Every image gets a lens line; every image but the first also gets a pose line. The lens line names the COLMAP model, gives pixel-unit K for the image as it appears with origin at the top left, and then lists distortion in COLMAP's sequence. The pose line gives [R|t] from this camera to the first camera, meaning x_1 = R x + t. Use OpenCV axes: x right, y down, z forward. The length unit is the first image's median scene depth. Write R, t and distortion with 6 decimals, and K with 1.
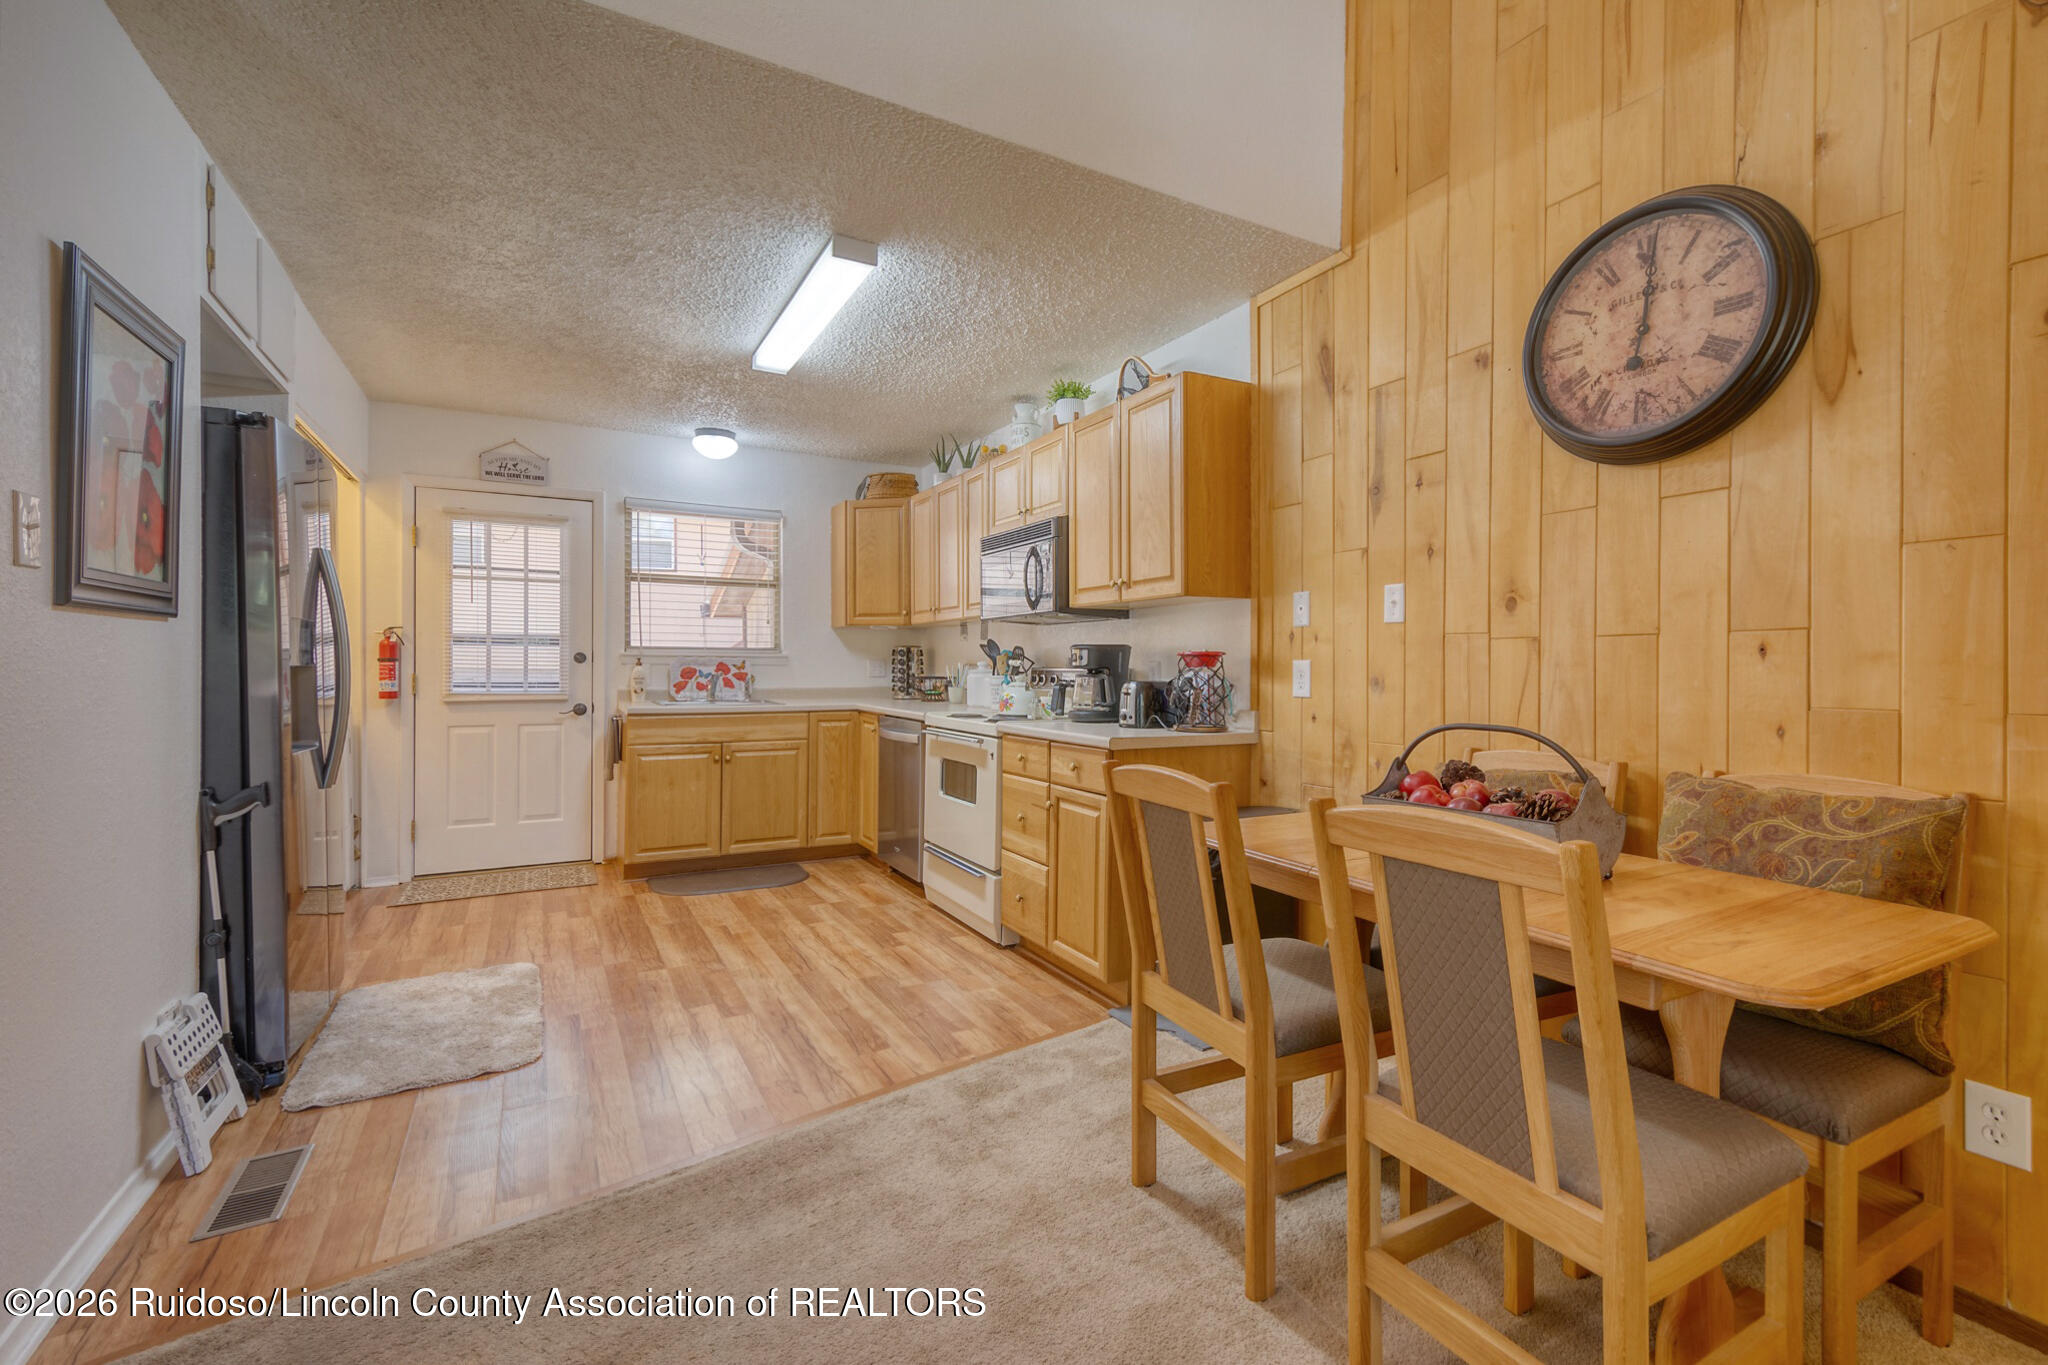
lens RADIAL K [[885.3, 0, 1047.2], [0, 885.3, 673.9], [0, 0, 1]] dist [0.016657, -0.007353]
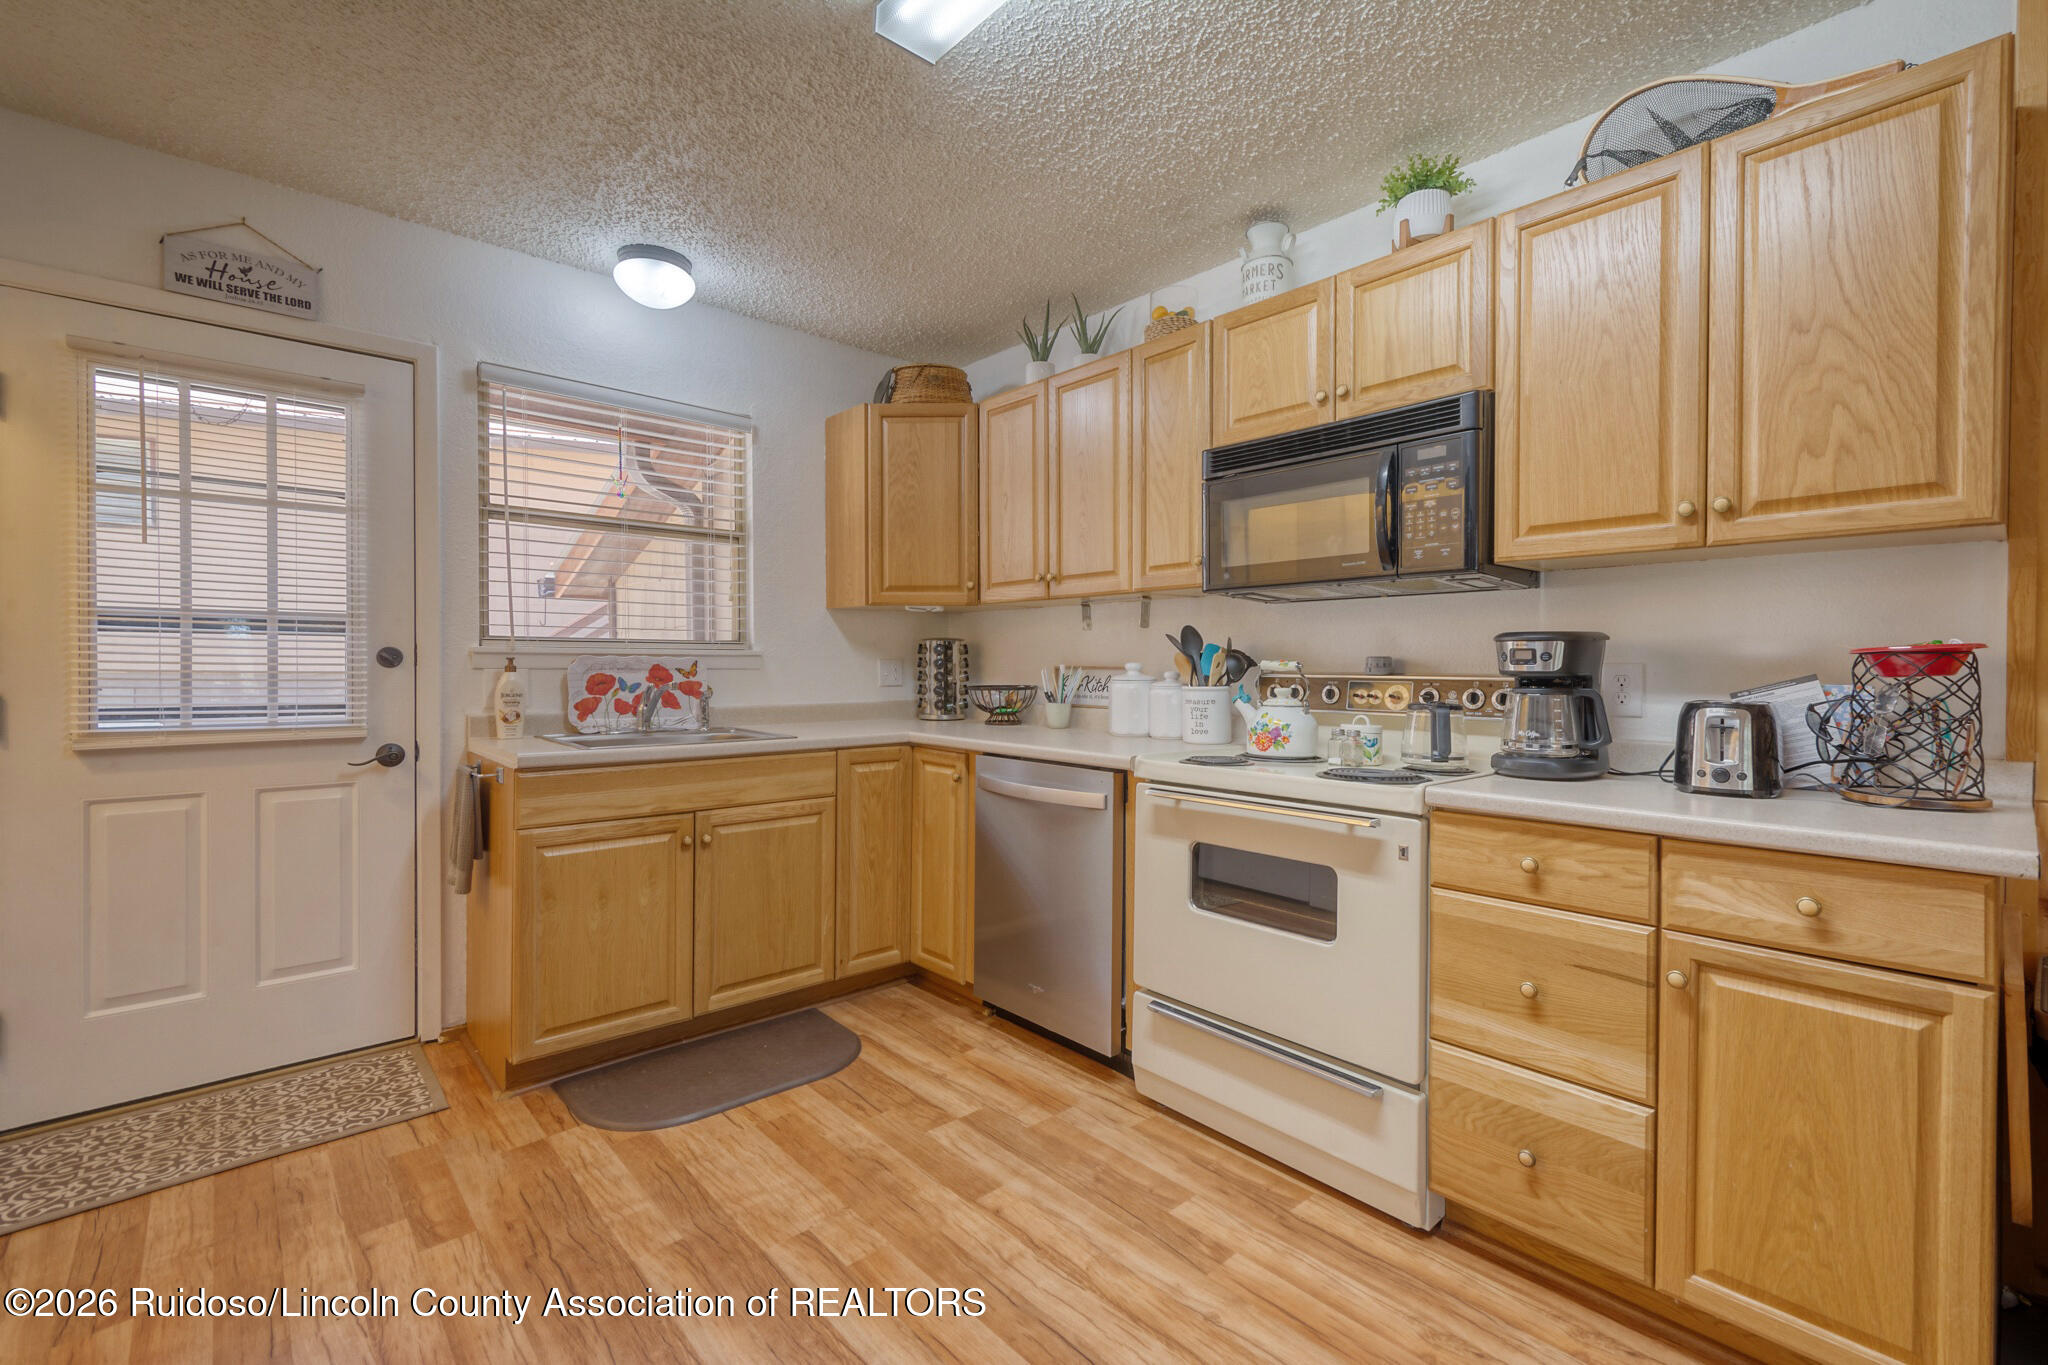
lens RADIAL K [[885.3, 0, 1047.2], [0, 885.3, 673.9], [0, 0, 1]] dist [0.016657, -0.007353]
pose [[0.974414, -0.005377, 0.224698, -0.363861], [0.004854, 0.999984, 0.002883, -0.010914], [-0.224710, -0.001719, 0.974424, 0.546068]]
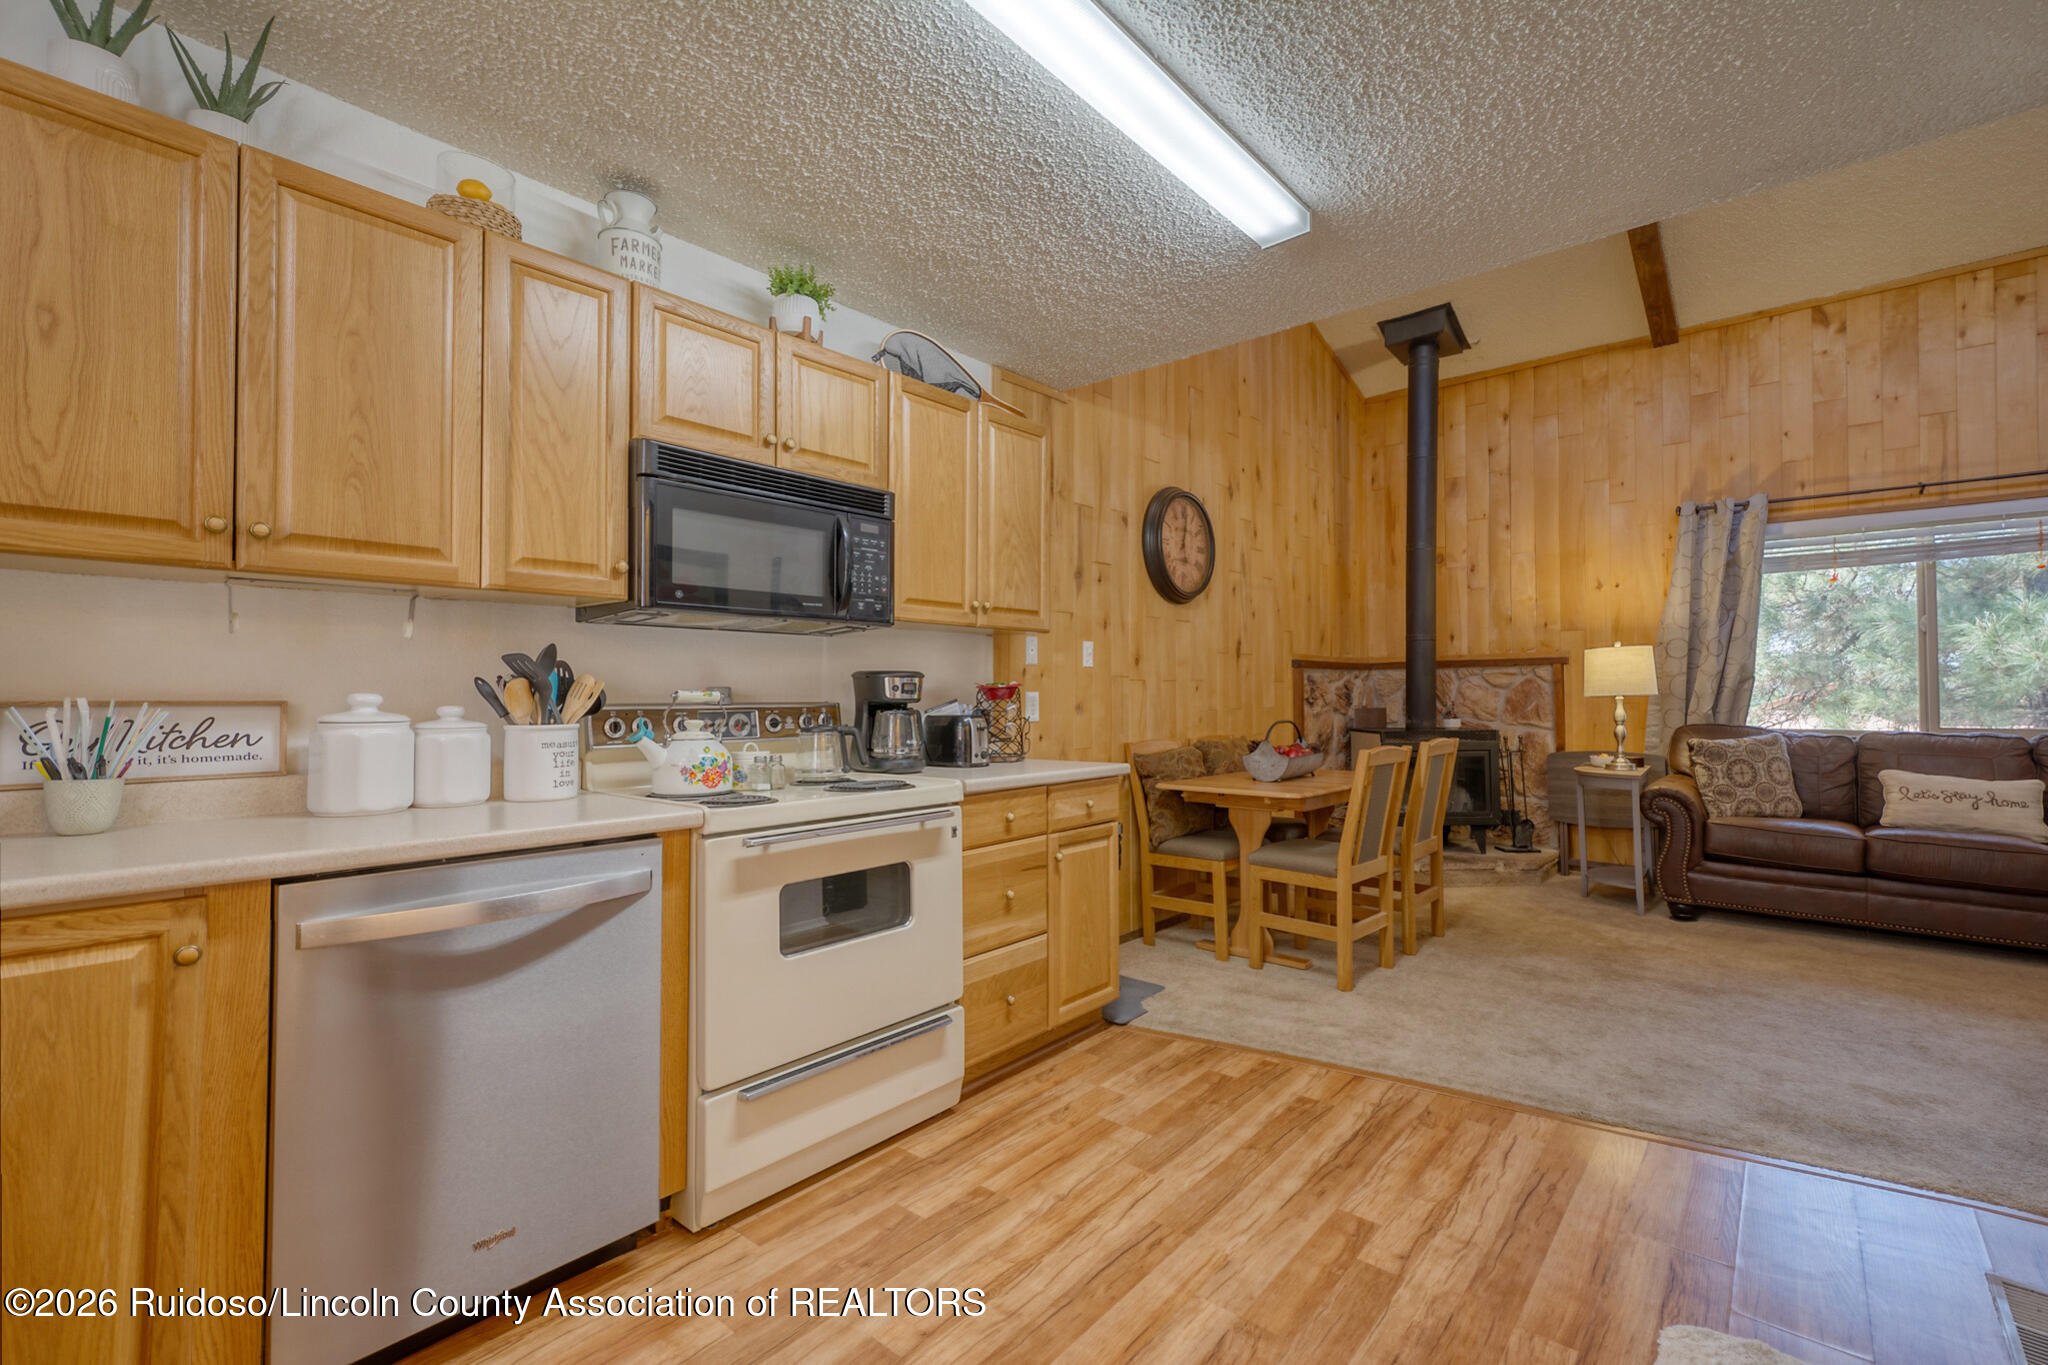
lens RADIAL K [[885.3, 0, 1047.2], [0, 885.3, 673.9], [0, 0, 1]] dist [0.016657, -0.007353]
pose [[-0.342420, 0.017758, 0.939379, -0.718003], [0.011127, 0.999828, -0.014845, -0.017890], [-0.939481, 0.005370, -0.342558, 1.144781]]
